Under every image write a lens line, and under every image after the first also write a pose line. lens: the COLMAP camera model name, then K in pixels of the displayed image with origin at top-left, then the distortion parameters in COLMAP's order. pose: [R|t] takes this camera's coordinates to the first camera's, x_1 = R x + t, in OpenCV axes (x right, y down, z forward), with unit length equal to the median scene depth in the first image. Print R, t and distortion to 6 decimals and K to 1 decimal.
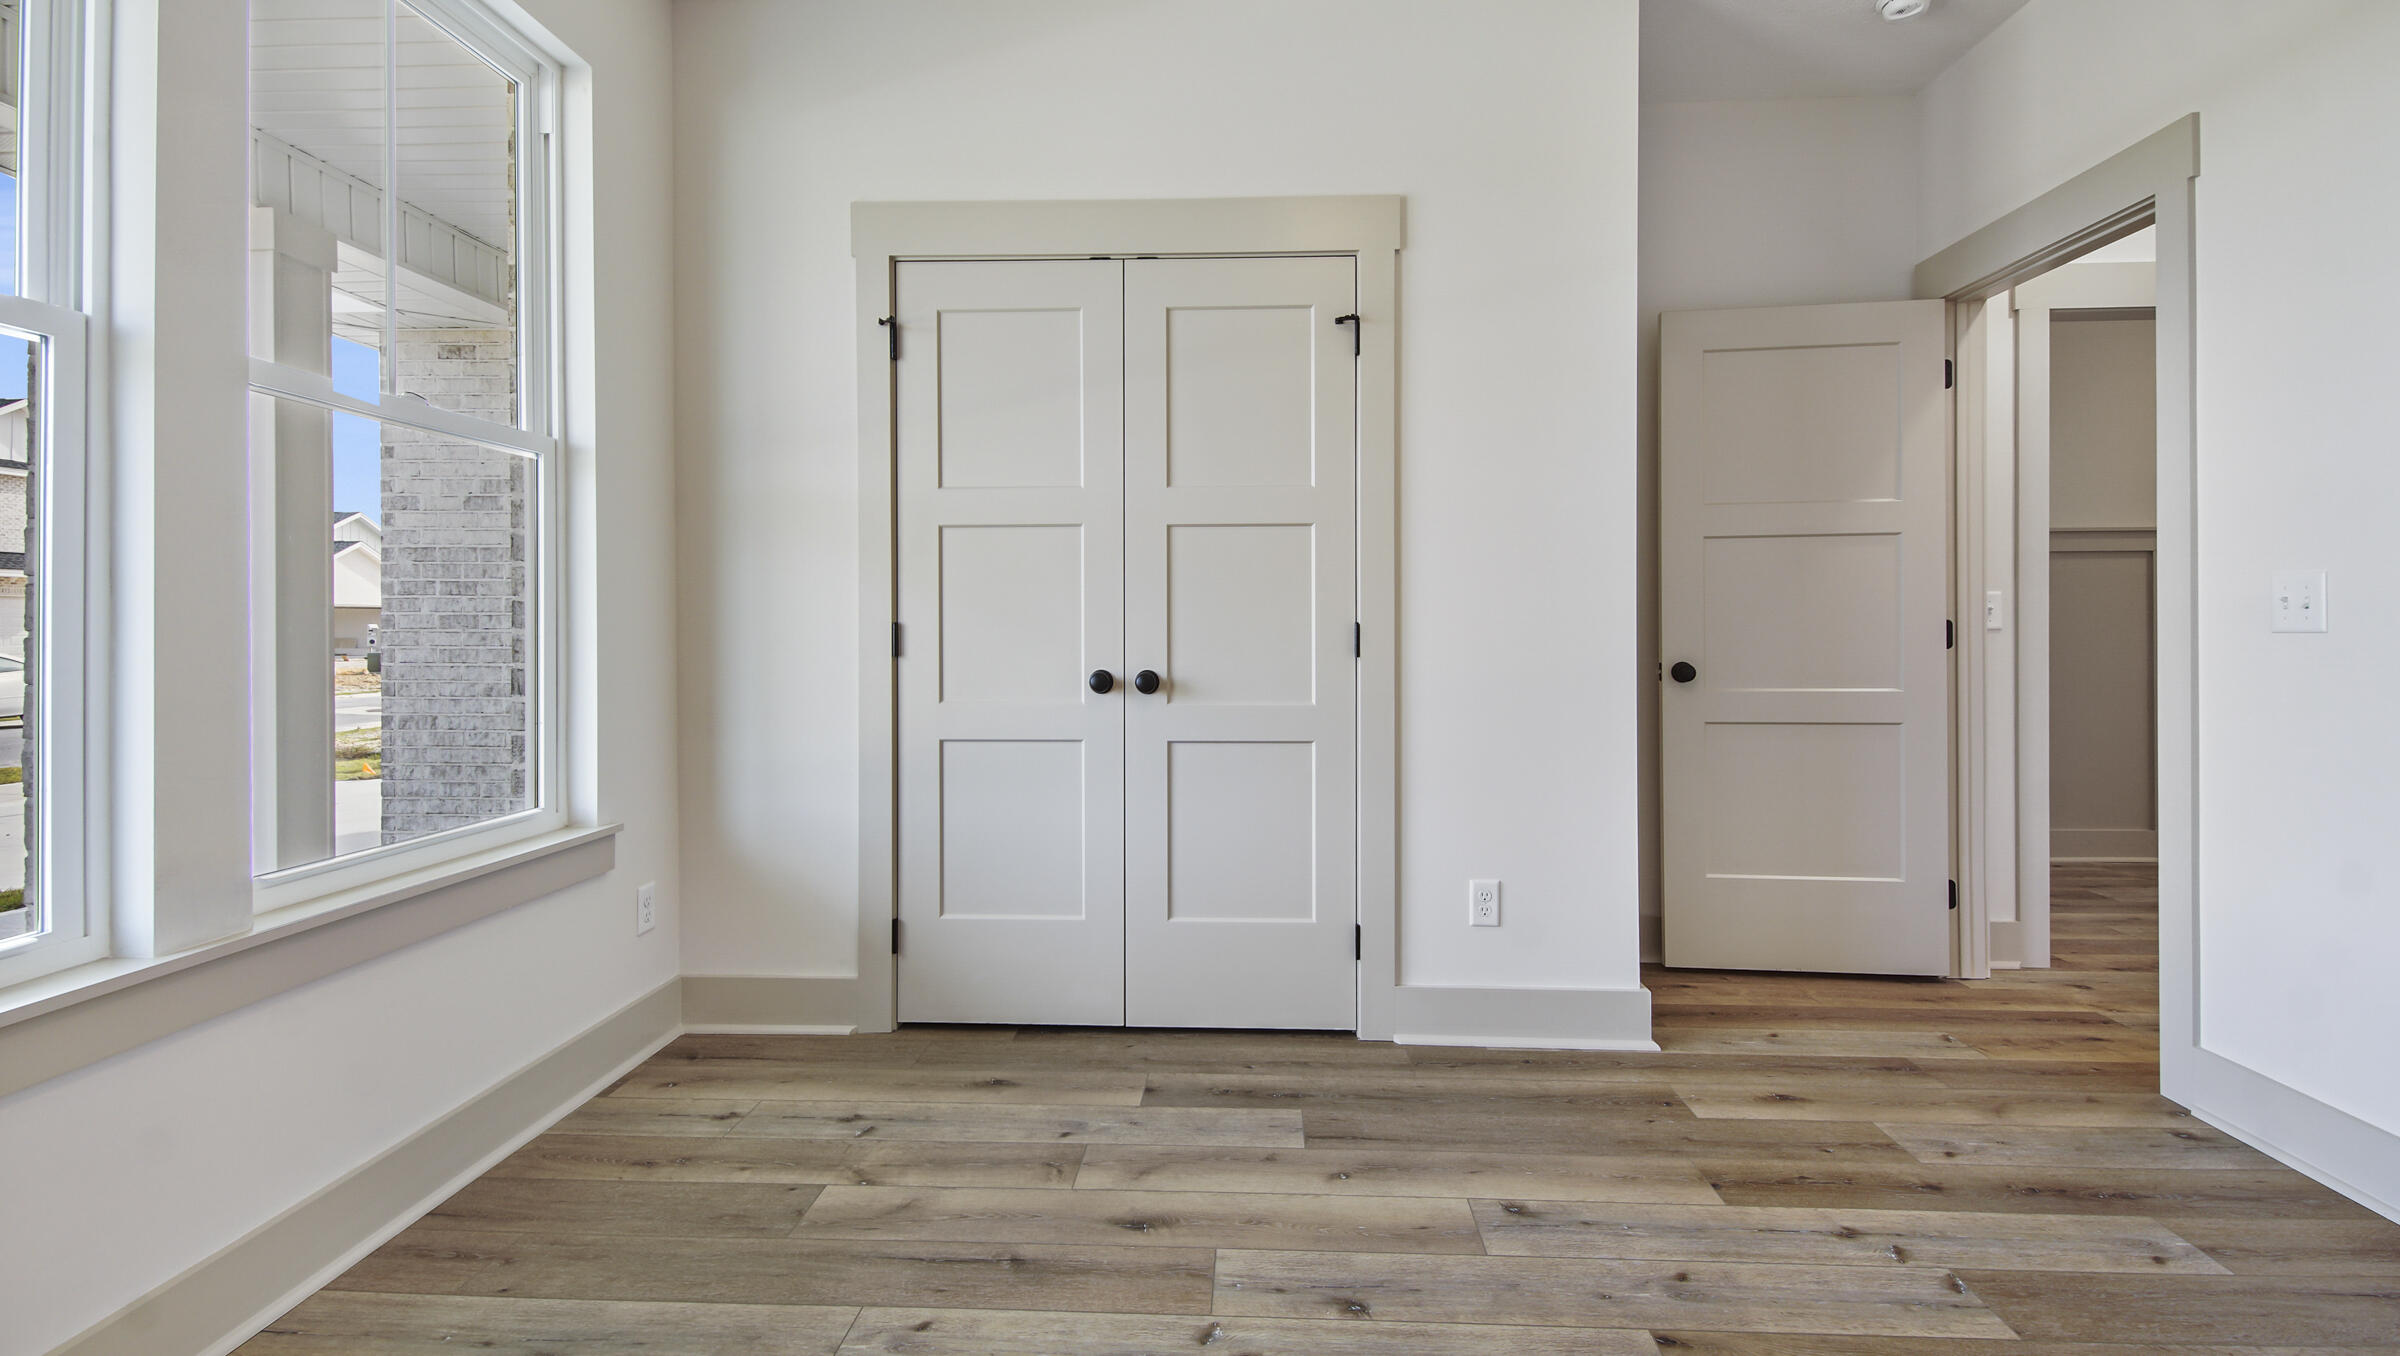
lens RADIAL K [[1073.9, 0, 1203.8], [0, 1073.9, 667.2], [0, 0, 1]] dist [0.033024, -0.017902]
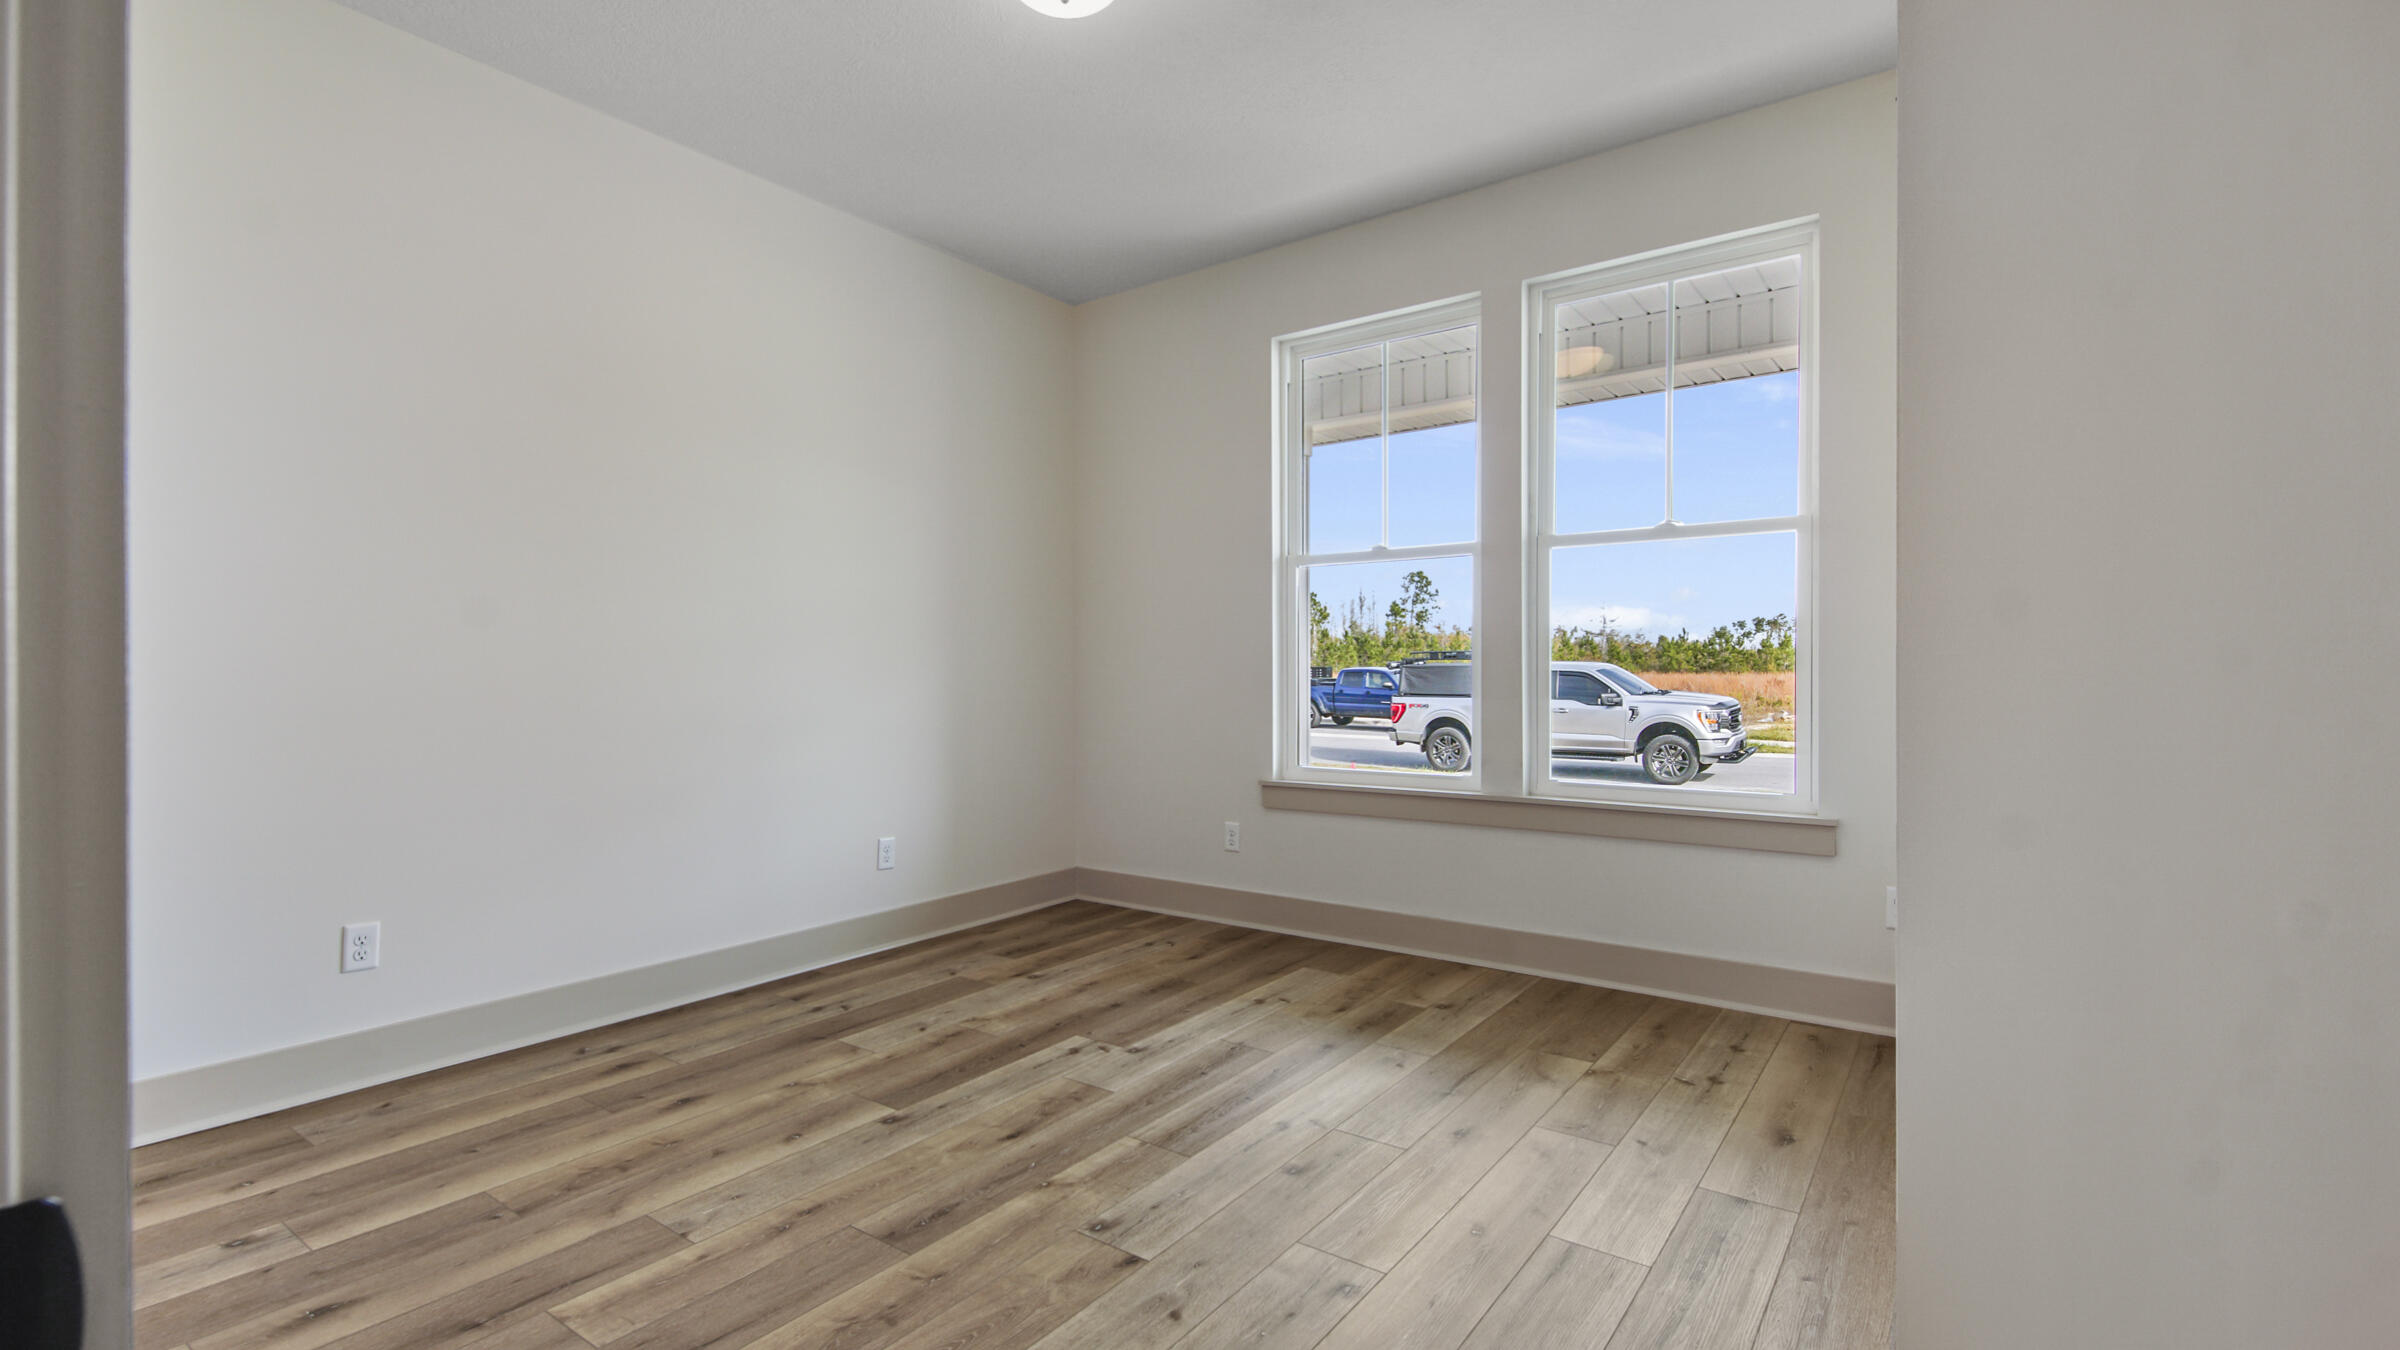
lens RADIAL K [[1073.9, 0, 1203.8], [0, 1073.9, 664.2], [0, 0, 1]] dist [0.033024, -0.017902]
pose [[-0.546129, -0.004059, -0.837692, 1.260646], [-0.029221, 0.999472, 0.014207, -0.036118], [0.837192, 0.032237, -0.545959, 1.557110]]
